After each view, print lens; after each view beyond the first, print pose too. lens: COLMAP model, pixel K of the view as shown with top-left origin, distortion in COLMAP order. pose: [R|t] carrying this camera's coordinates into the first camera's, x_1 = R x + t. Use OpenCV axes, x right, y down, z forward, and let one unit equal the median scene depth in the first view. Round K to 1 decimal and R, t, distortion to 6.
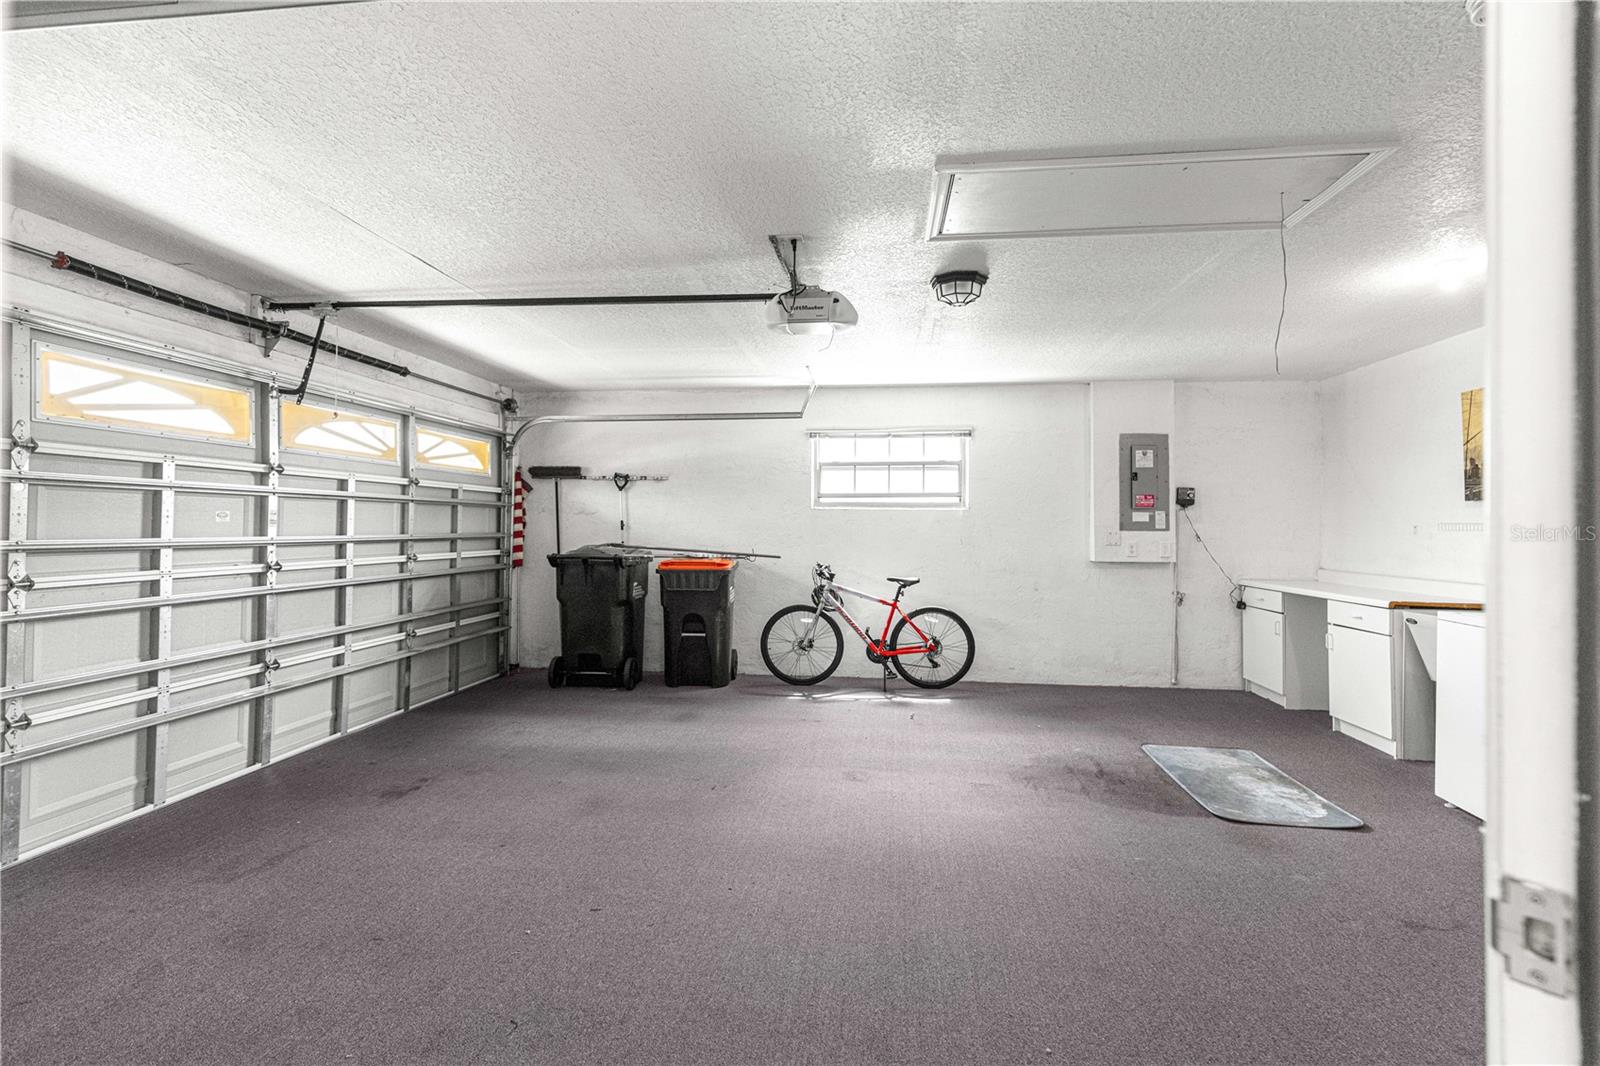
lens RADIAL K [[718.5, 0, 803.5], [0, 718.5, 523.9], [0, 0, 1]] dist [0.011435, -0.001991]
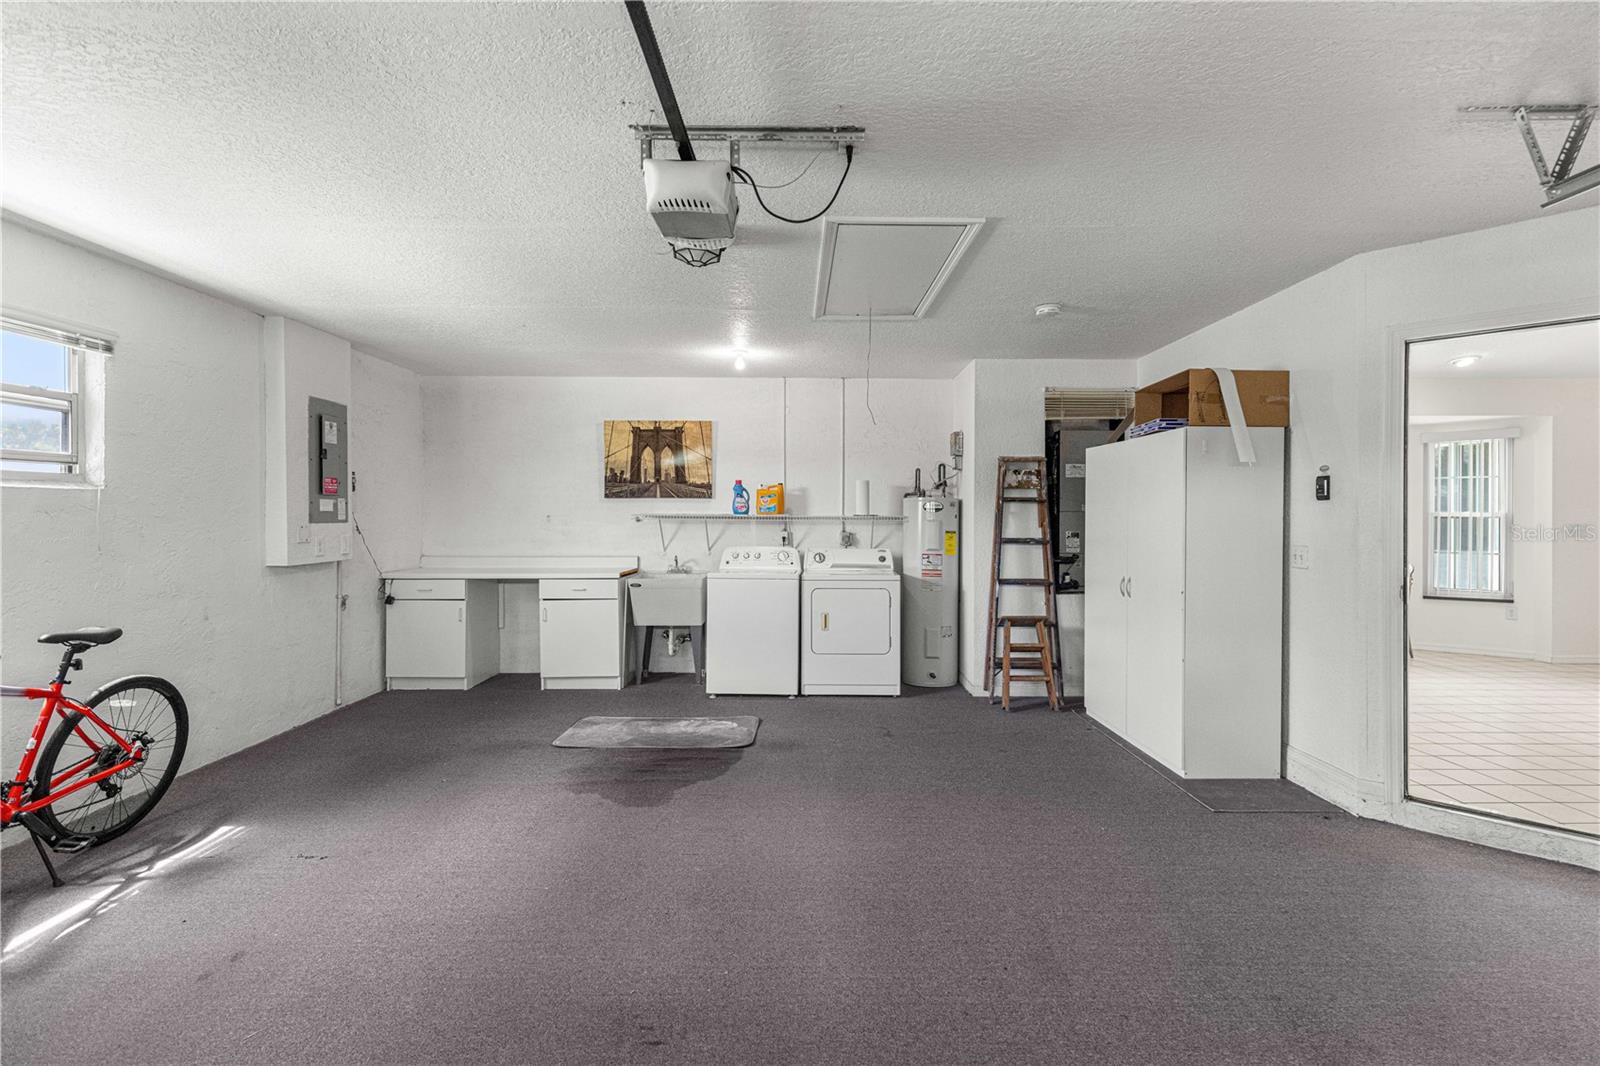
lens RADIAL K [[718.5, 0, 802.0], [0, 718.5, 522.3], [0, 0, 1]] dist [0.011435, -0.001991]
pose [[-0.104420, -0.018864, 0.994354, -0.383859], [-0.006746, 0.999811, 0.018259, -0.009259], [-0.994510, -0.004802, -0.104528, 0.566924]]
